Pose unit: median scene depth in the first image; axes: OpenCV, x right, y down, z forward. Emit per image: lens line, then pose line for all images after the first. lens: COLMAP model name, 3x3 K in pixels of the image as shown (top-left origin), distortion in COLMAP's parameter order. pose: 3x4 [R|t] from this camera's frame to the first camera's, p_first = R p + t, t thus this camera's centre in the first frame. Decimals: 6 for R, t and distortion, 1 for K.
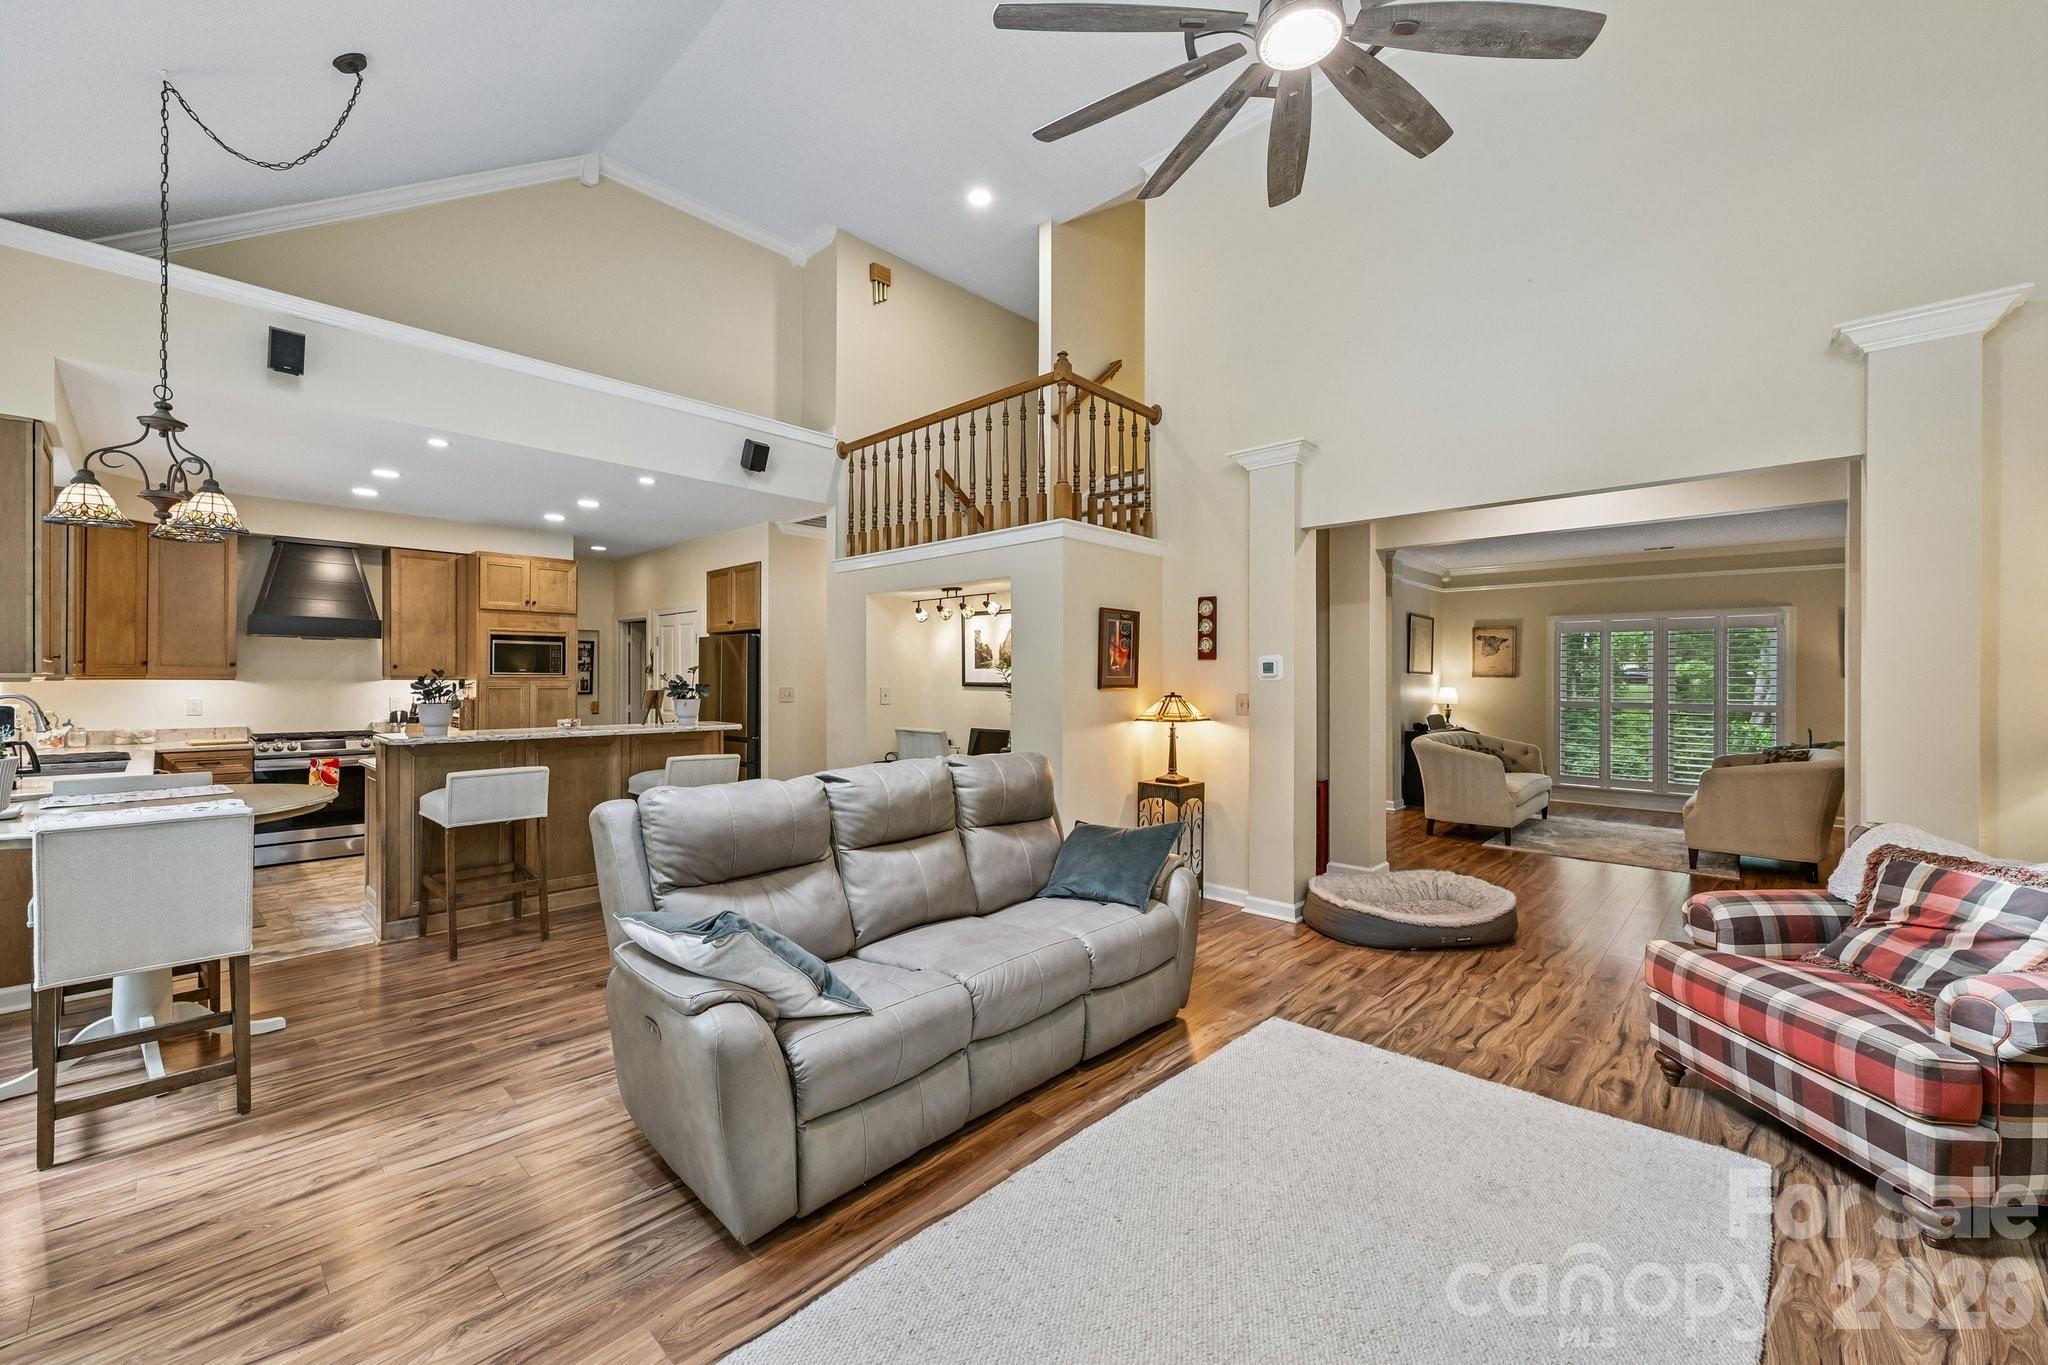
lens RADIAL K [[805.2, 0, 1018.9], [0, 805.2, 679.1], [0, 0, 1]] dist [-0.000156, 0.000087]
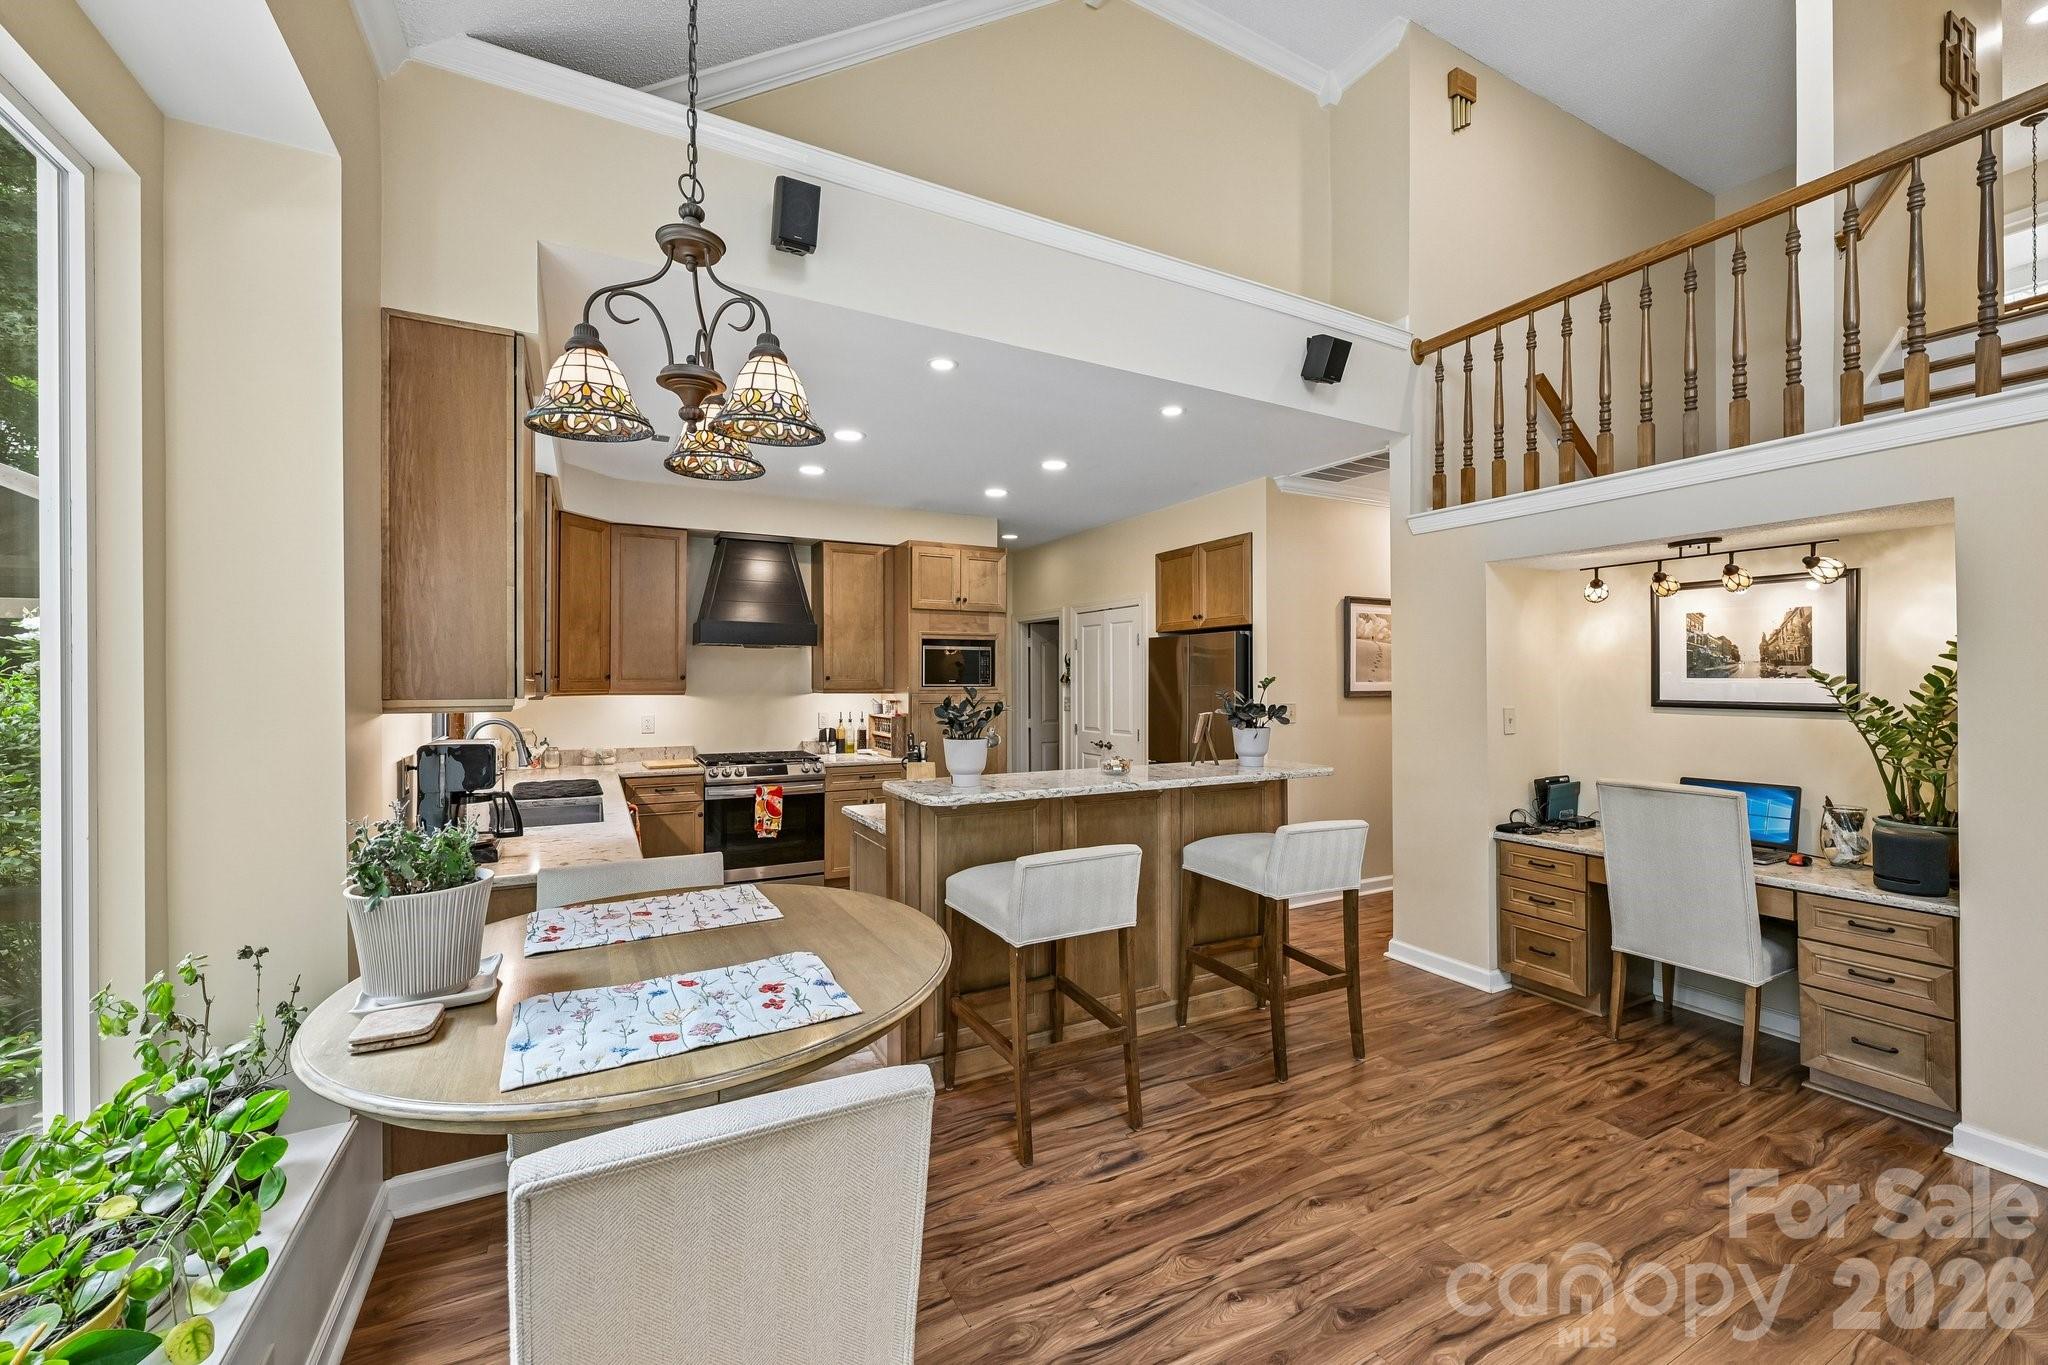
lens RADIAL K [[805.2, 0, 1018.9], [0, 805.2, 679.1], [0, 0, 1]] dist [-0.000156, 0.000087]
pose [[0.946238, -0.004524, -0.323440, -0.336769], [0.003387, 0.999986, -0.004076, -0.011434], [0.323454, 0.002761, 0.946240, 0.276846]]
